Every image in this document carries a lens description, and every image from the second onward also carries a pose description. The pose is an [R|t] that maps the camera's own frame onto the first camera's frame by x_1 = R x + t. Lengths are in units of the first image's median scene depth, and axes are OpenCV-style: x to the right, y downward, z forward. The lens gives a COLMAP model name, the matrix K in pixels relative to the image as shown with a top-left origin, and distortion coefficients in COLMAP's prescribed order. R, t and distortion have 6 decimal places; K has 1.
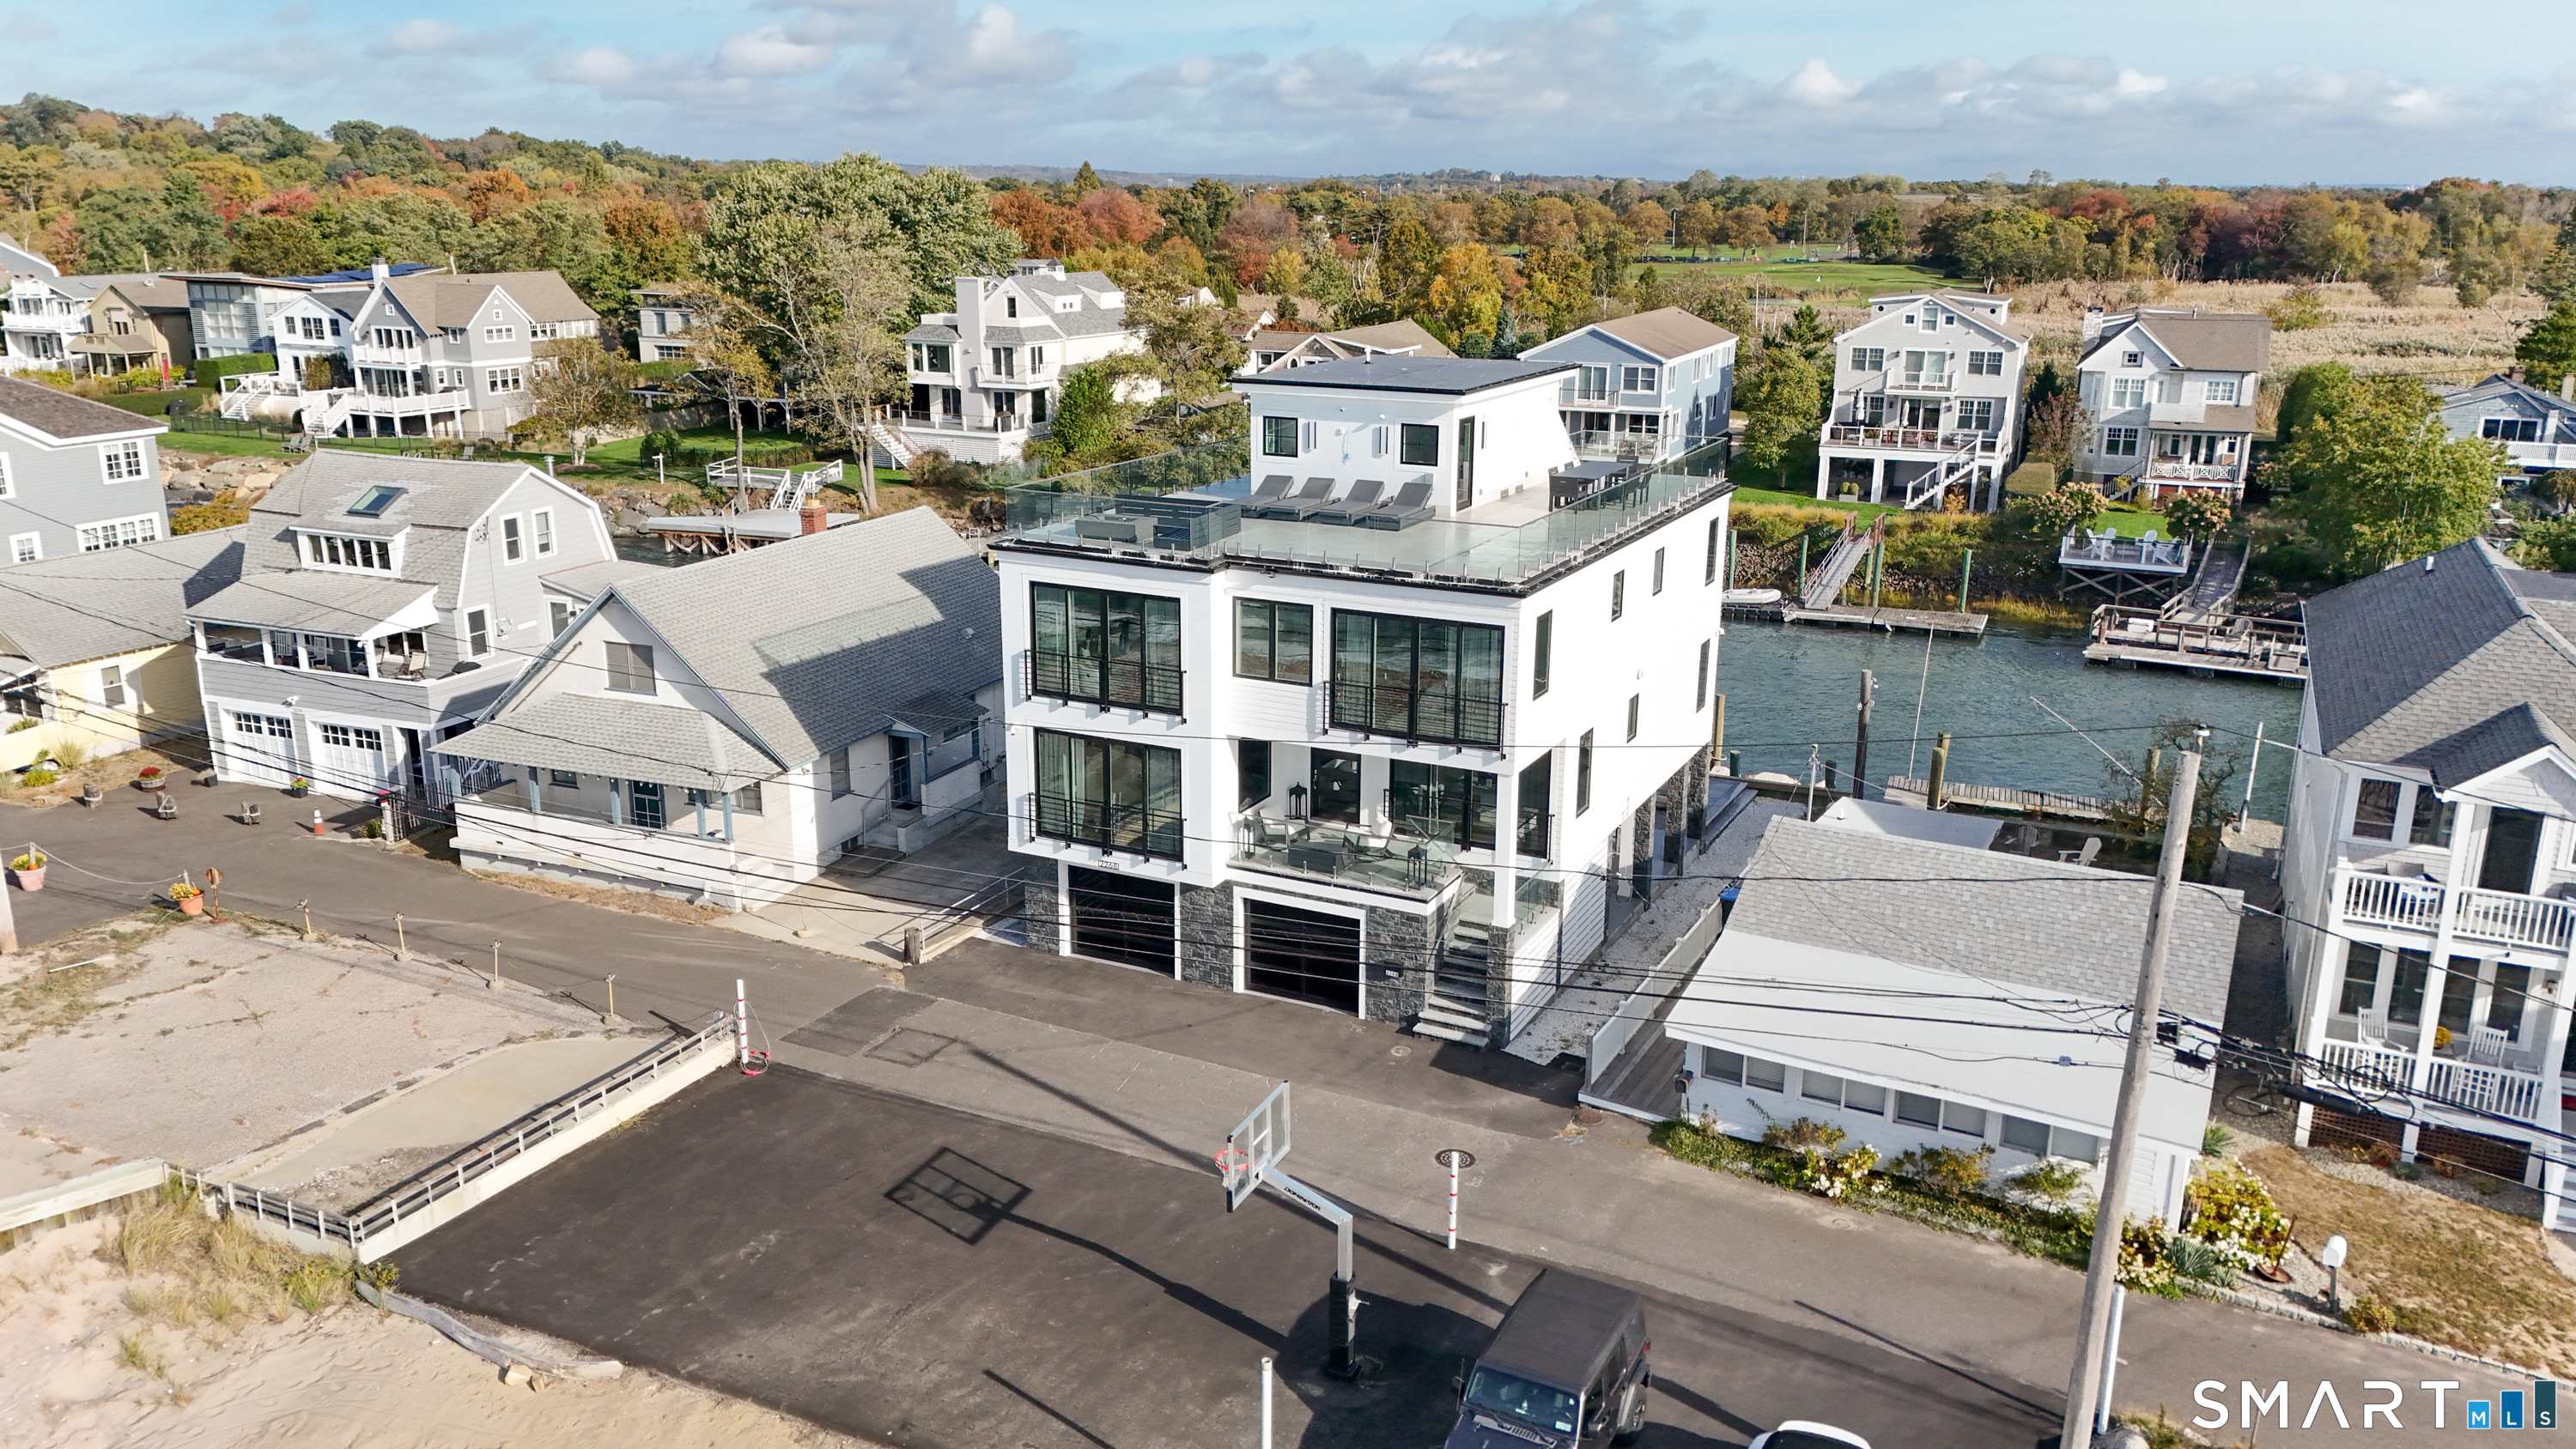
lens RADIAL K [[1896.3, 0, 1293.2], [0, 1896.3, 711.1], [0, 0, 1]] dist [0.067389, -0.061736]
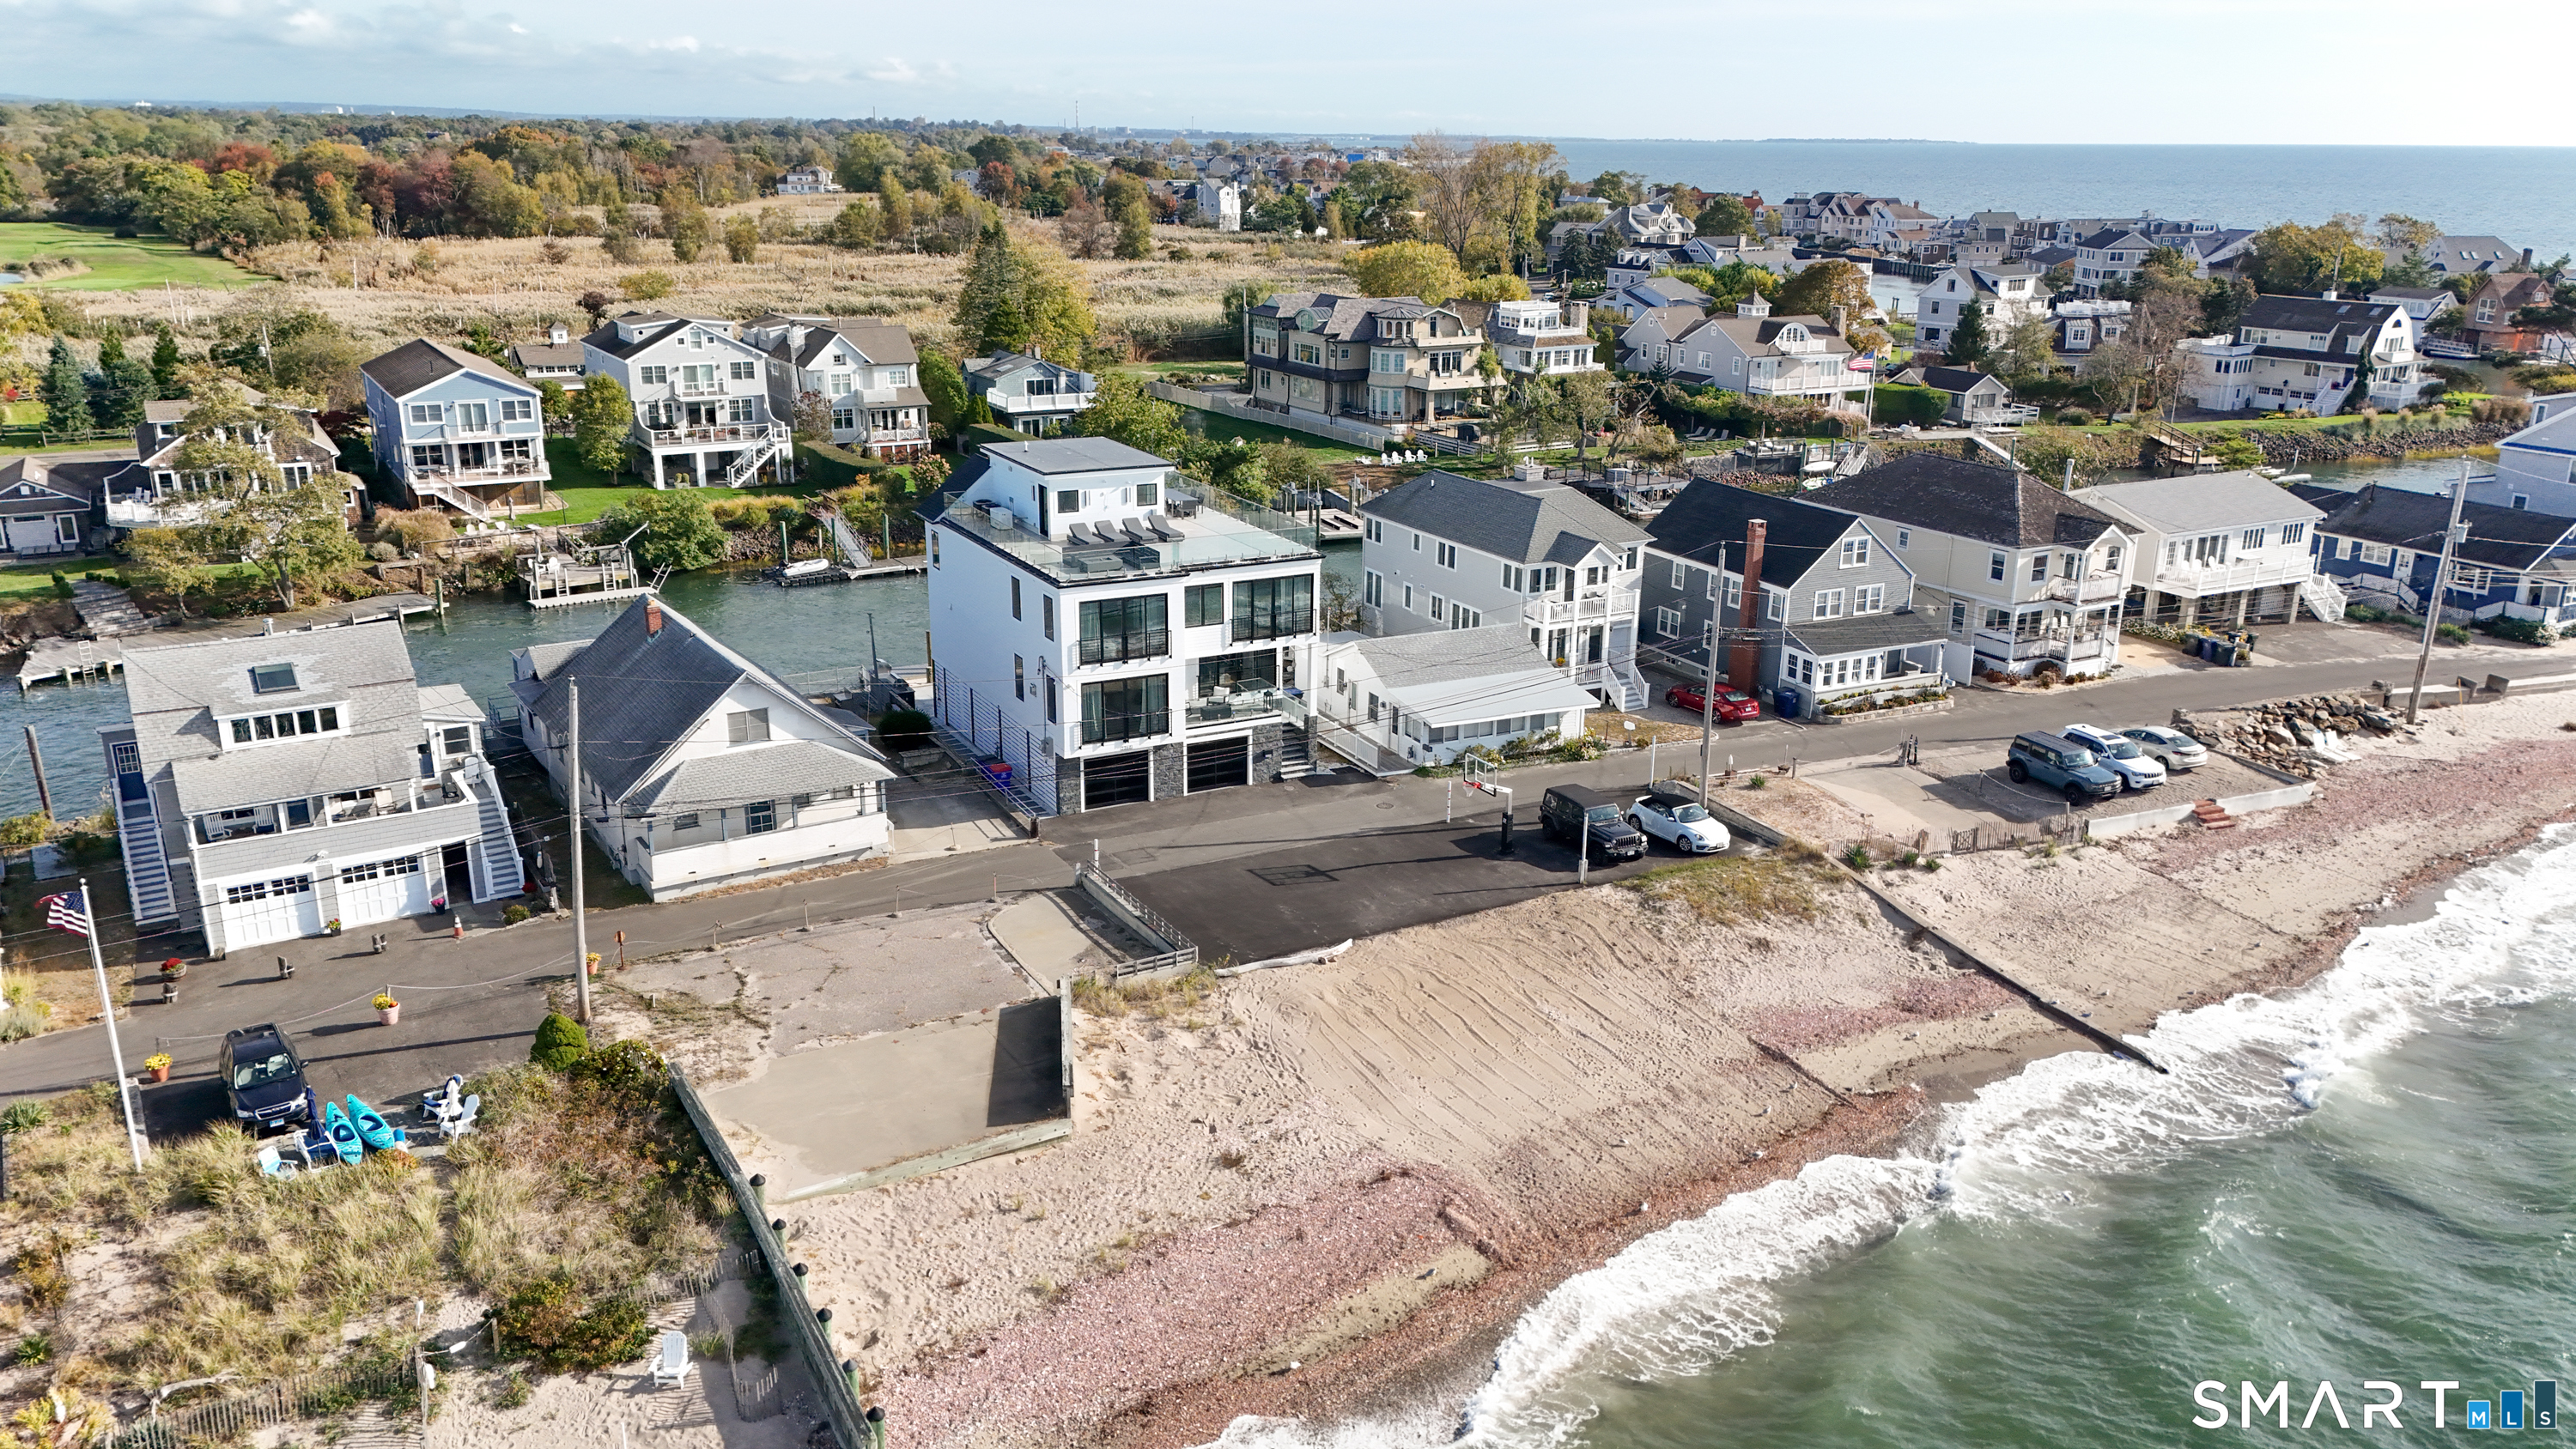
lens RADIAL K [[1896.3, 0, 1308.4], [0, 1896.3, 719.6], [0, 0, 1]] dist [0.067389, -0.061736]
pose [[0.569635, -0.240022, 0.786070, -1.225401], [0.204237, 0.967746, 0.147493, -0.152925], [-0.796118, 0.076527, 0.600283, -0.200595]]
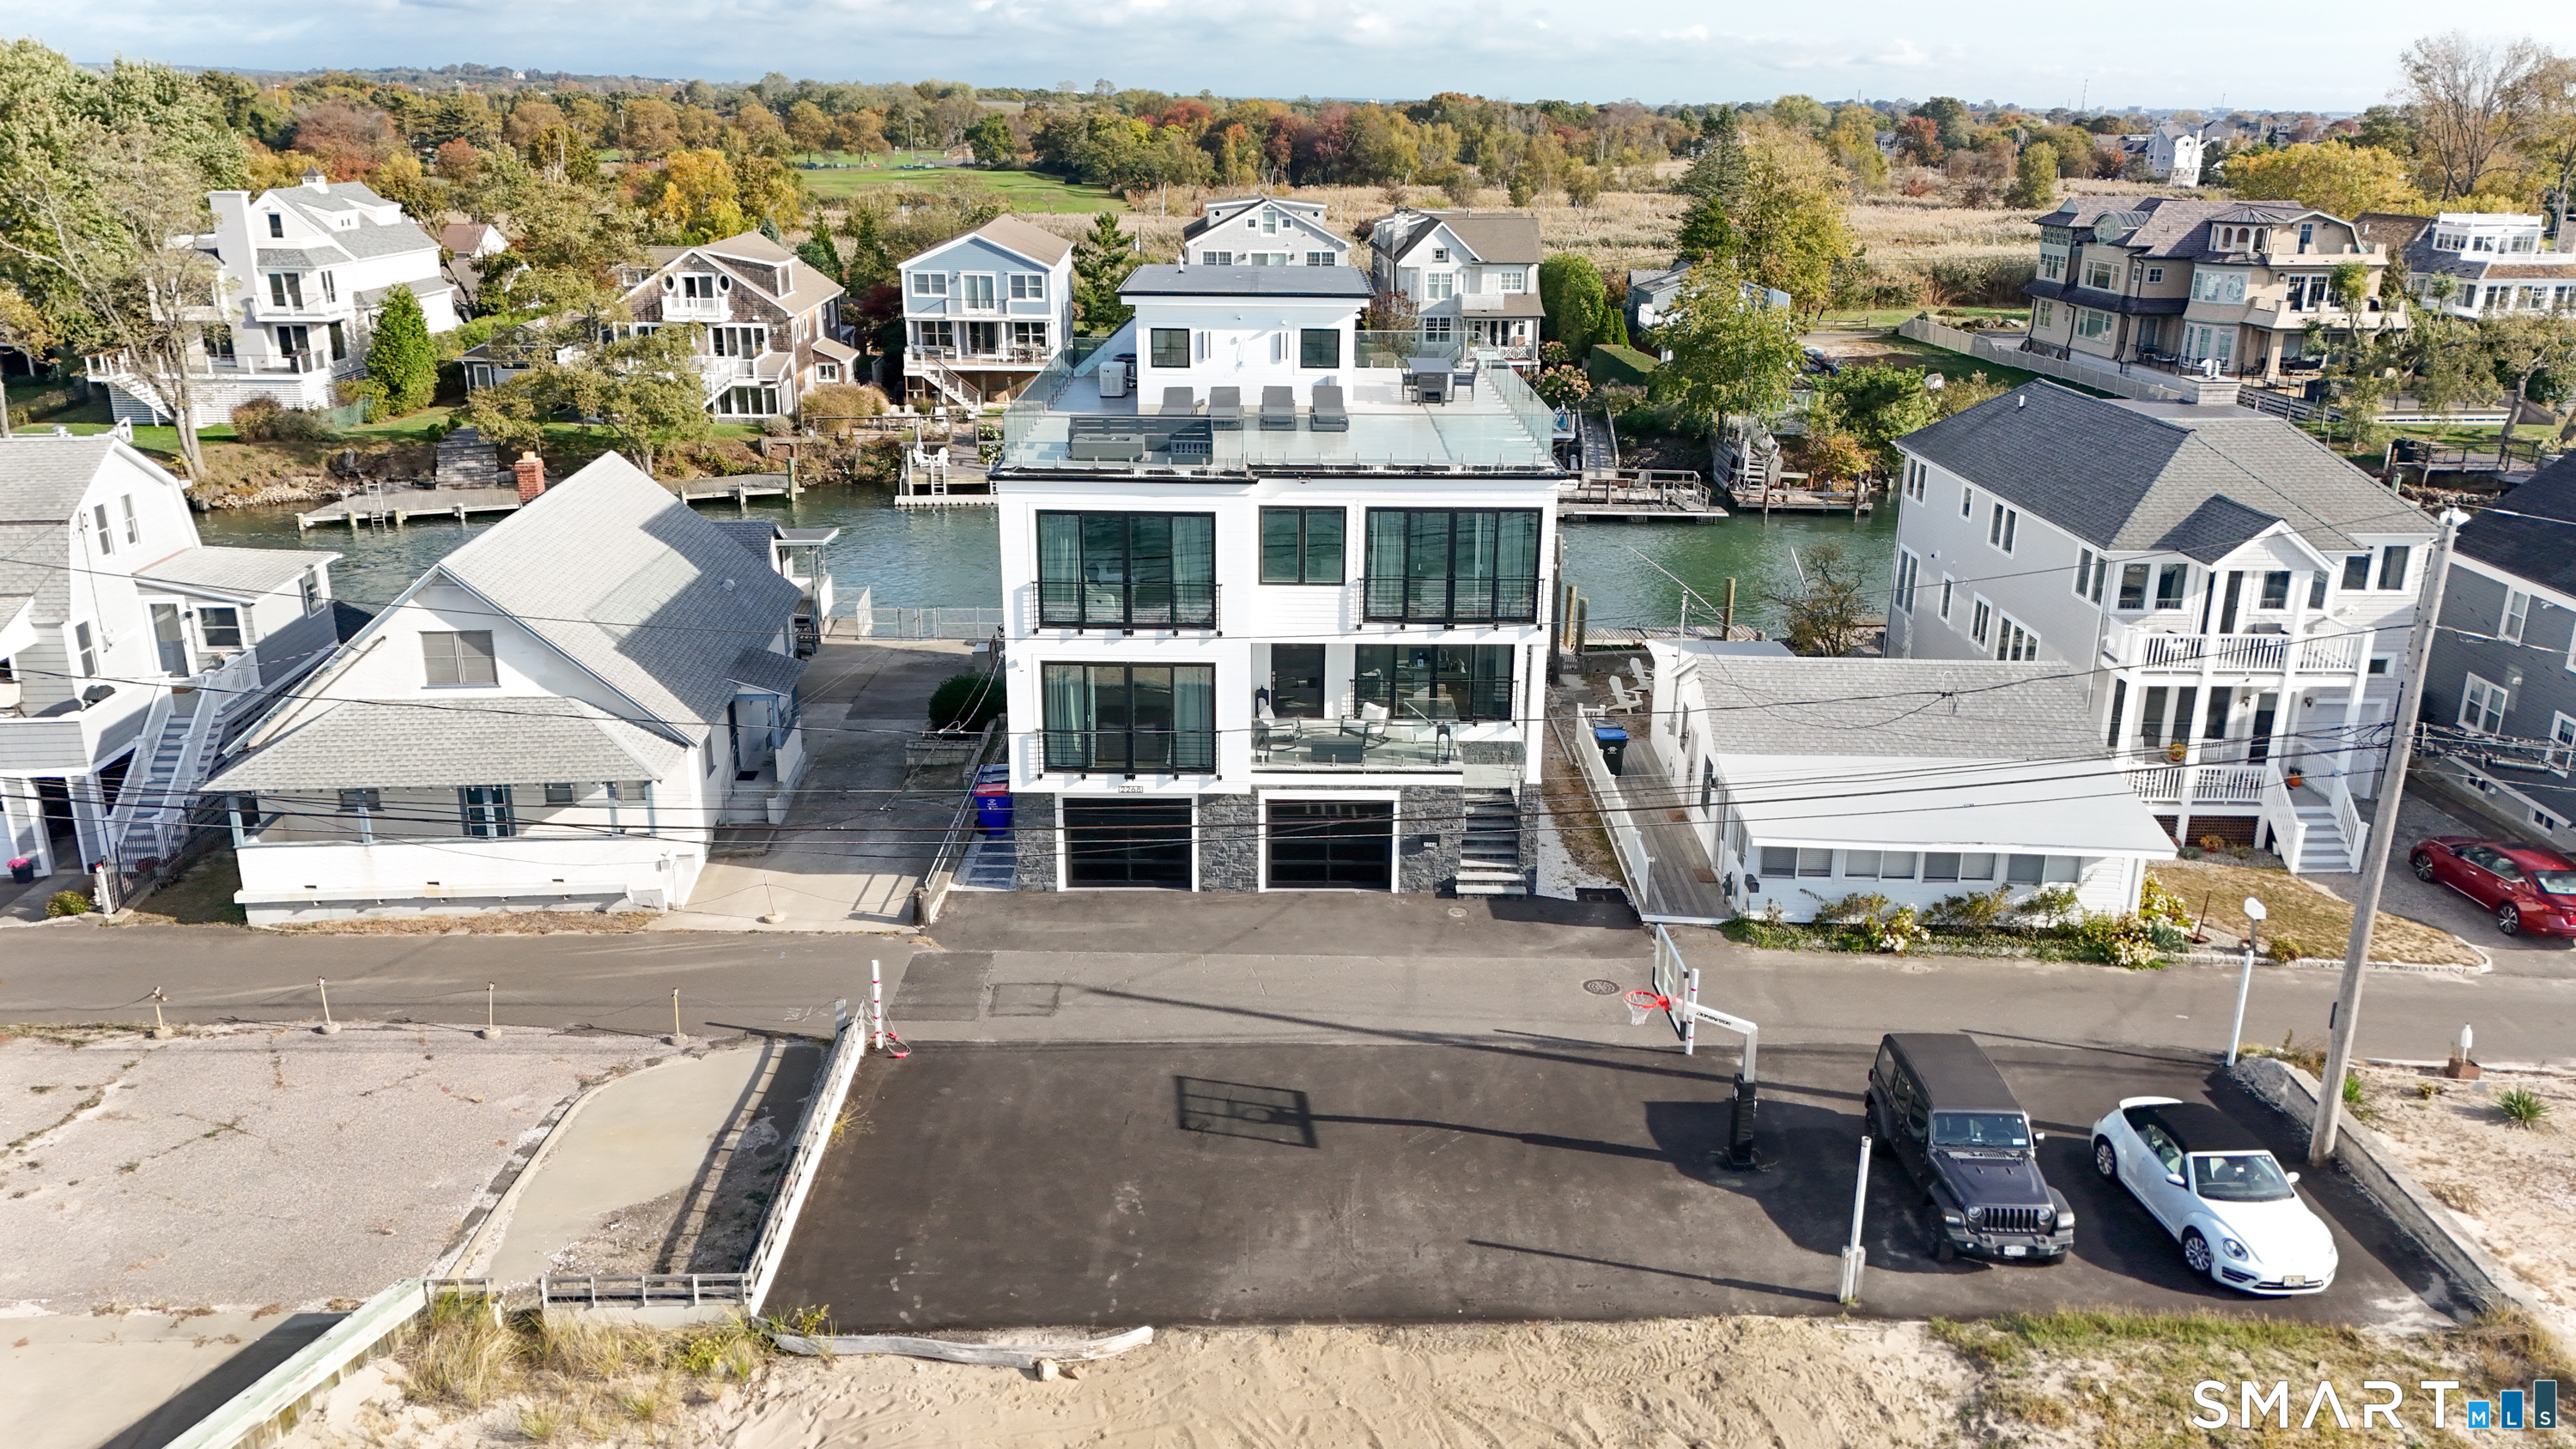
lens RADIAL K [[1896.3, 0, 1294.5], [0, 1896.3, 715.0], [0, 0, 1]] dist [0.067389, -0.061736]
pose [[0.890042, -0.135612, 0.435241, -0.386708], [0.114760, 0.990634, 0.073985, -0.018113], [-0.441198, -0.015902, 0.897269, 0.061152]]
